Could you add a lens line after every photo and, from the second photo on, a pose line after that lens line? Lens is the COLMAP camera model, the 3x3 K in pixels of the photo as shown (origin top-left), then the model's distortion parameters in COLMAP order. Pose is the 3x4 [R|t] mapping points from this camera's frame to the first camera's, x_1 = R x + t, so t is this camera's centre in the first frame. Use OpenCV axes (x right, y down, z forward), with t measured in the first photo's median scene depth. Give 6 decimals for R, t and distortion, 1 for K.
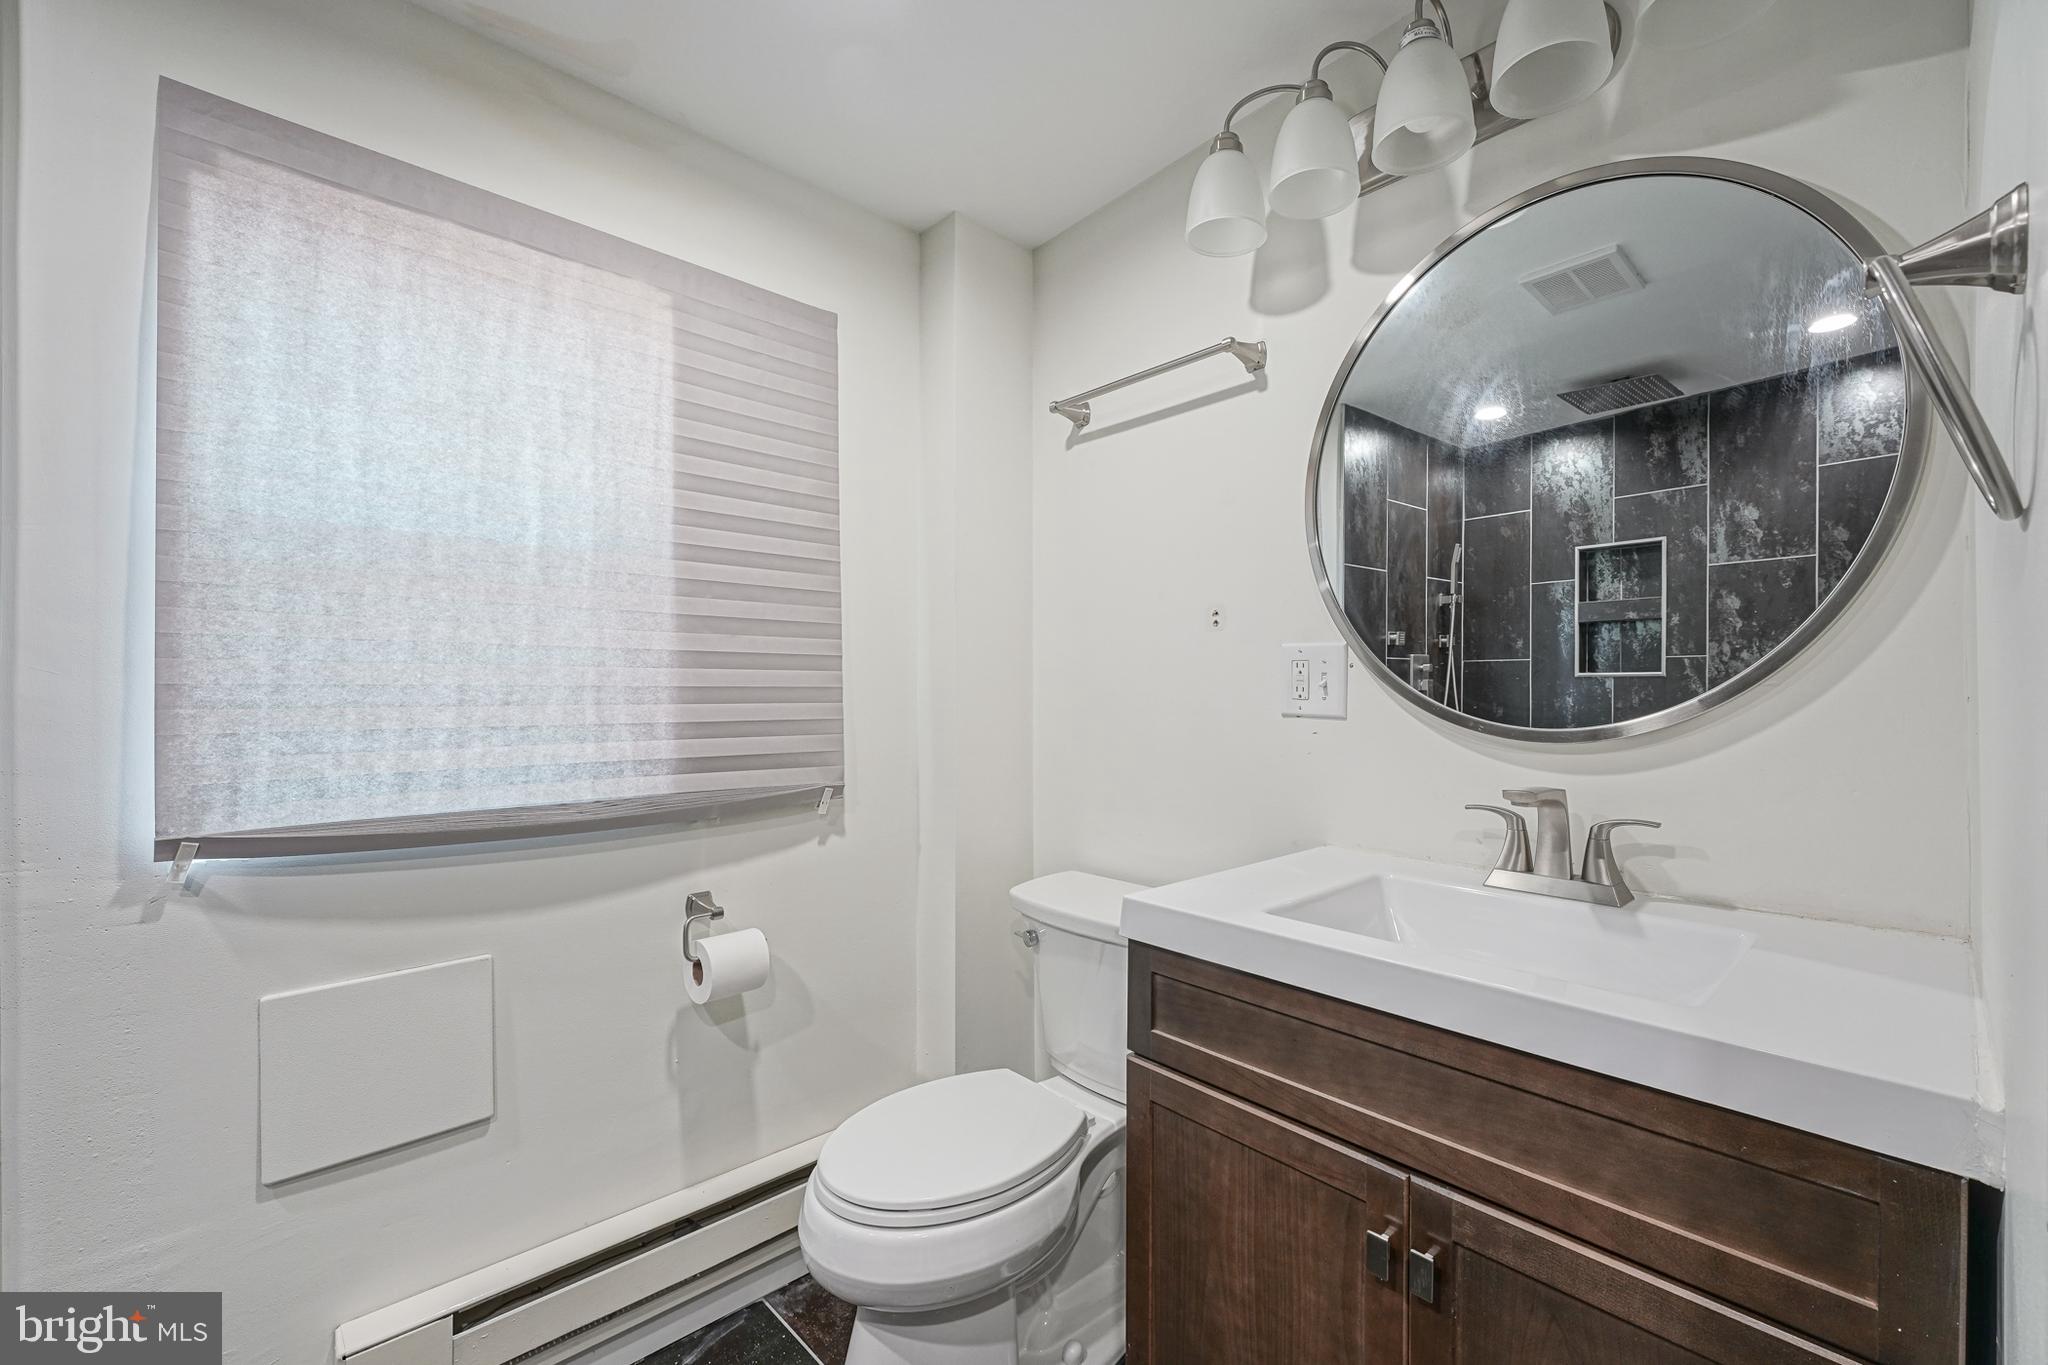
lens RADIAL K [[815.0, 0, 1078.2], [0, 815.0, 683.4], [0, 0, 1]] dist [0.000109, 0.000138]
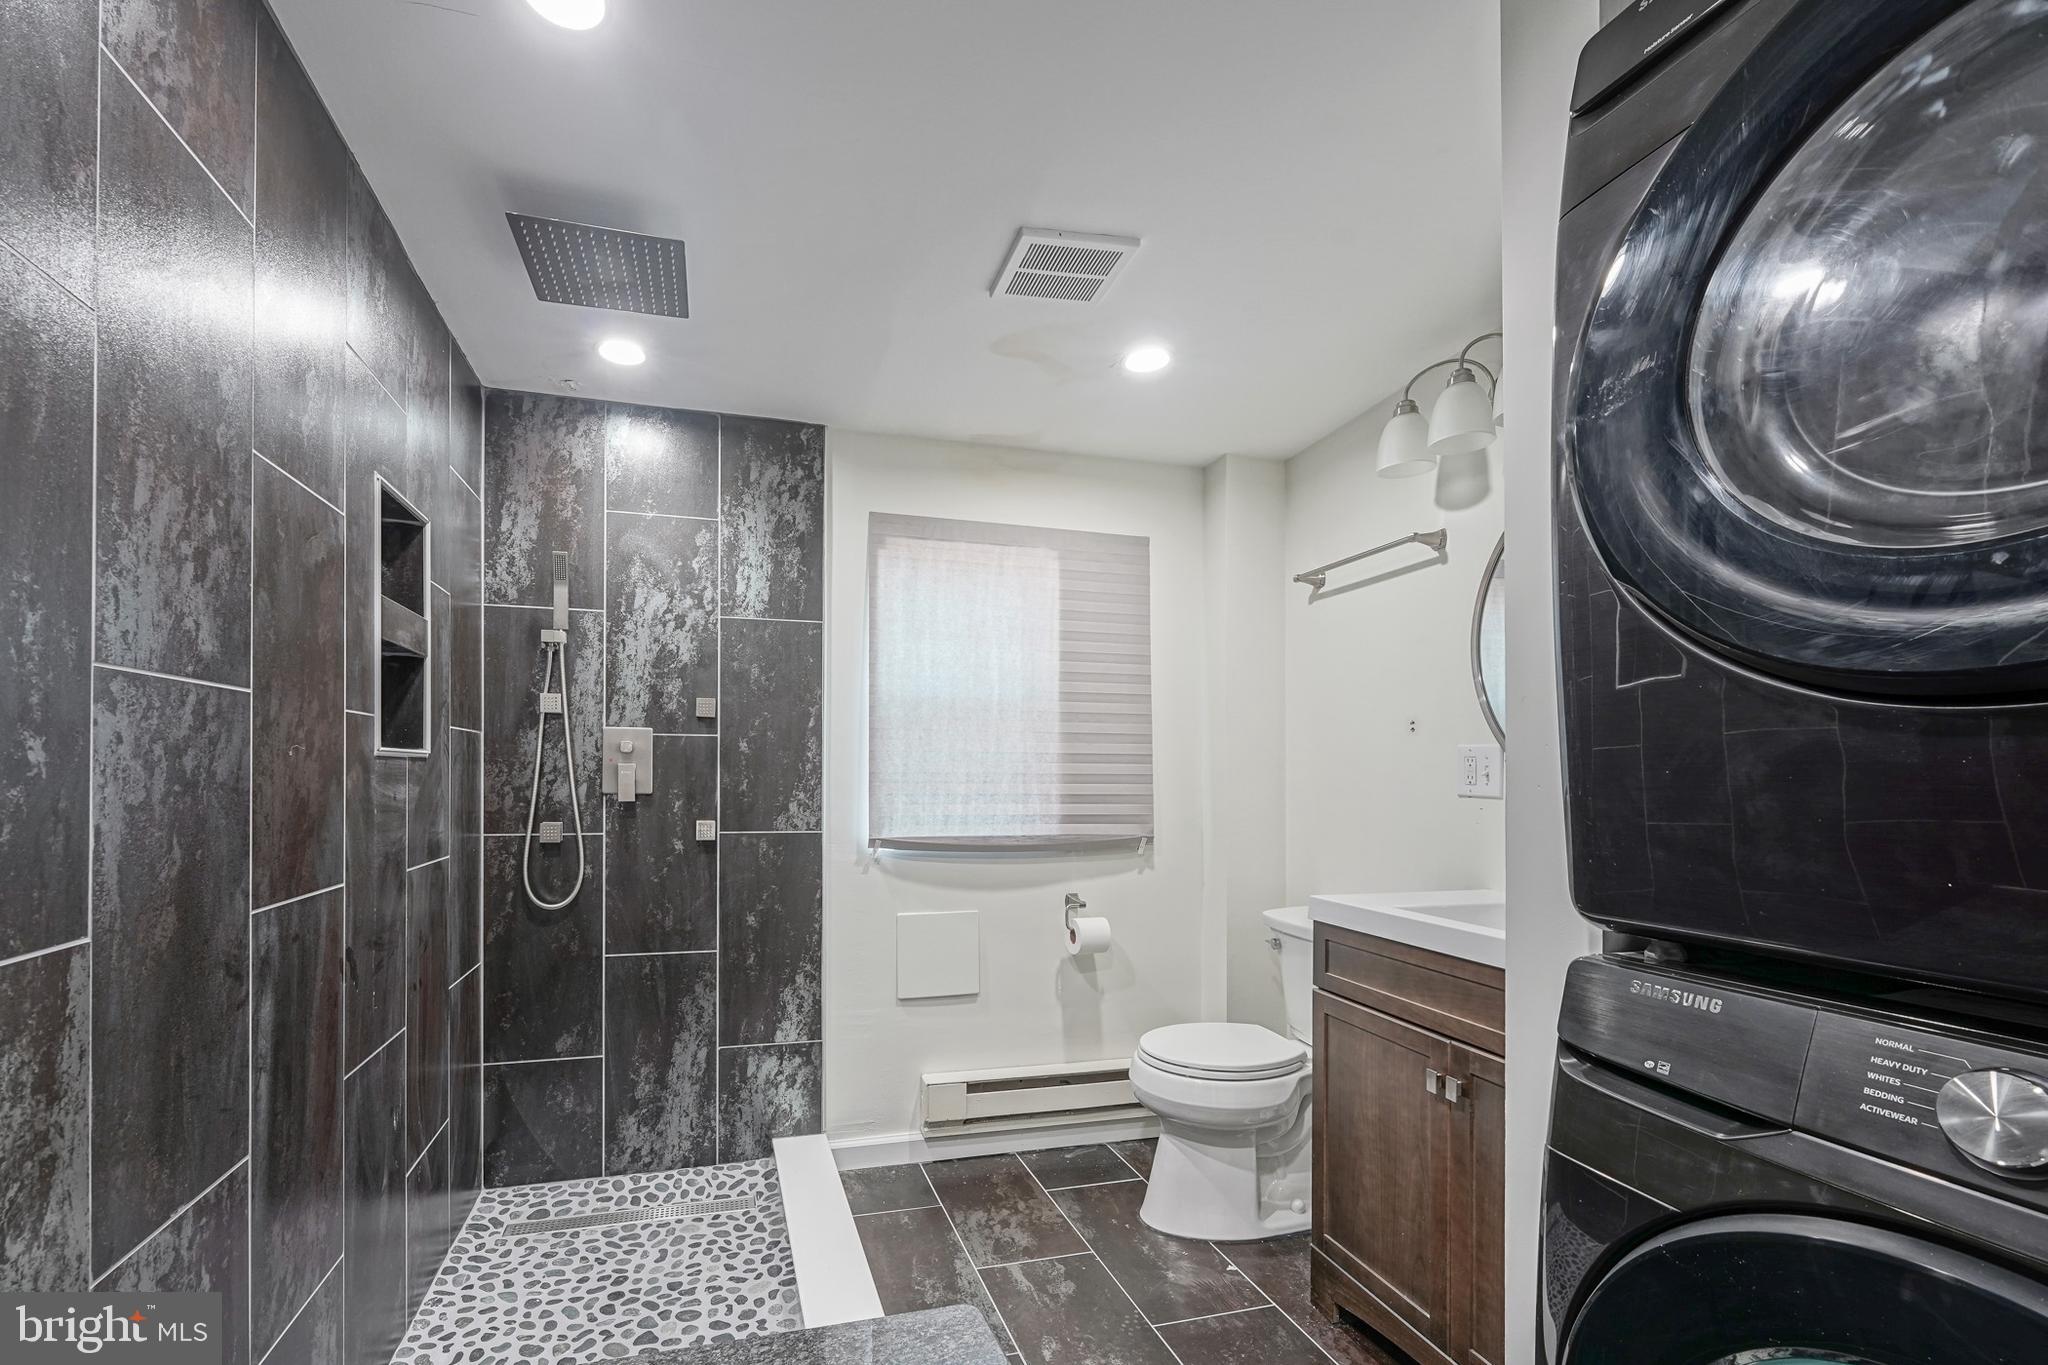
lens RADIAL K [[872.8, 0, 1023.2], [0, 872.8, 753.3], [0, 0, 1]] dist [-0.002788, -0.000530]
pose [[0.909623, -0.005136, -0.415404, 0.219355], [-0.002328, 0.999845, -0.017461, -0.007176], [0.415429, 0.016850, 0.909470, -0.761896]]
